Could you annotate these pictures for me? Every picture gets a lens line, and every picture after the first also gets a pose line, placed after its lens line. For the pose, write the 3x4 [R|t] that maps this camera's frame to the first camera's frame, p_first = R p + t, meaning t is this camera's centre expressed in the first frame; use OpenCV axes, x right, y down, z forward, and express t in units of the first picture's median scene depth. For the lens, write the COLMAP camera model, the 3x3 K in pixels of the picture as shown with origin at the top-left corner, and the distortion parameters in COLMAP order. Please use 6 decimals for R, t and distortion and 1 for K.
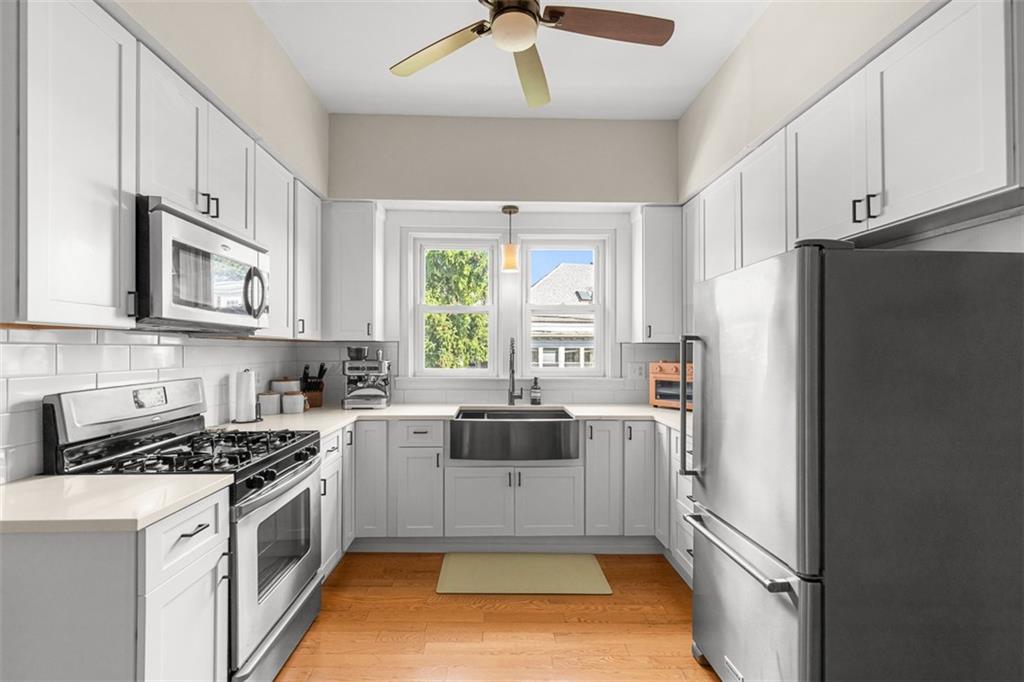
lens RADIAL K [[466.1, 0, 507.2], [0, 466.1, 347.8], [0, 0, 1]] dist [0.013061, -0.003209]
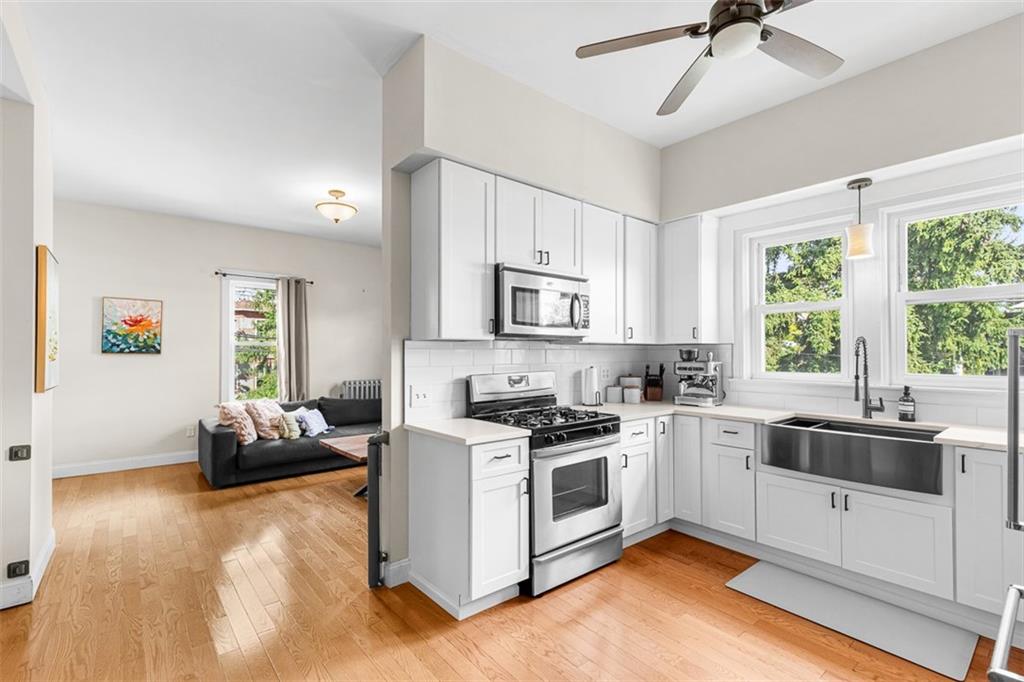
lens RADIAL K [[466.1, 0, 510.9], [0, 466.1, 349.4], [0, 0, 1]] dist [0.013061, -0.003209]
pose [[0.615363, -0.008209, -0.788201, 0.325414], [0.005746, 0.999966, -0.005929, 0.002686], [0.788223, -0.000880, 0.615389, -0.013033]]
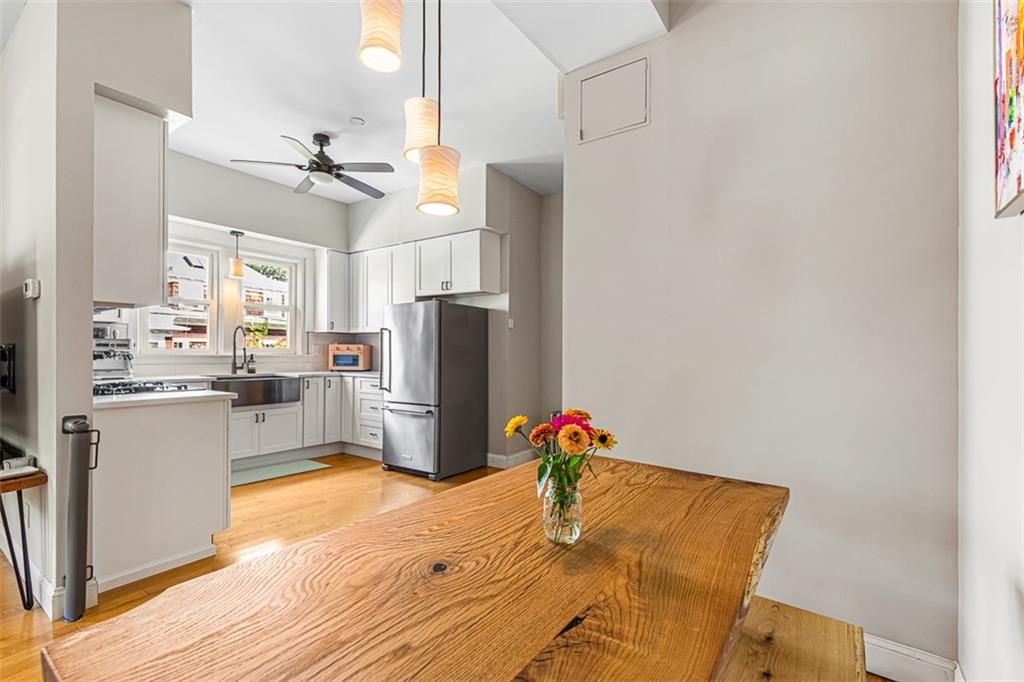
lens RADIAL K [[466.1, 0, 517.2], [0, 466.1, 353.7], [0, 0, 1]] dist [0.013061, -0.003209]
pose [[0.603678, -0.001171, 0.797228, -0.695733], [-0.011187, 0.999888, 0.009940, 0.046577], [-0.797150, -0.014920, 0.603597, -0.598835]]
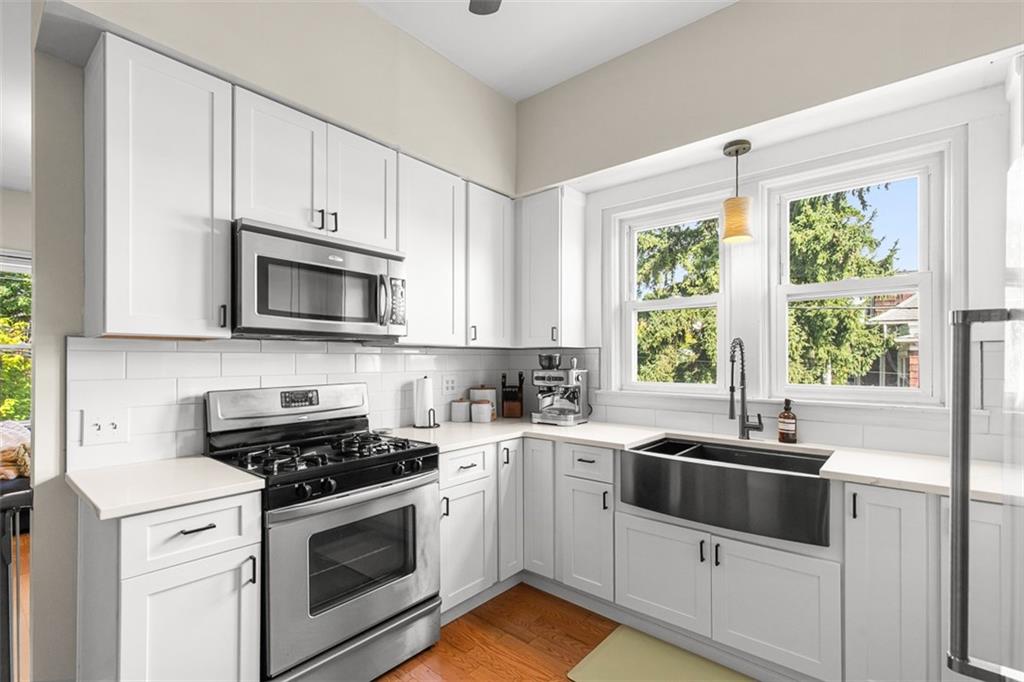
lens RADIAL K [[466.1, 0, 510.4], [0, 466.1, 360.7], [0, 0, 1]] dist [0.013061, -0.003209]
pose [[0.738873, -0.002092, -0.673842, 0.251361], [0.004810, 0.999986, 0.002170, 0.008457], [0.673828, -0.004844, 0.738873, 0.323477]]
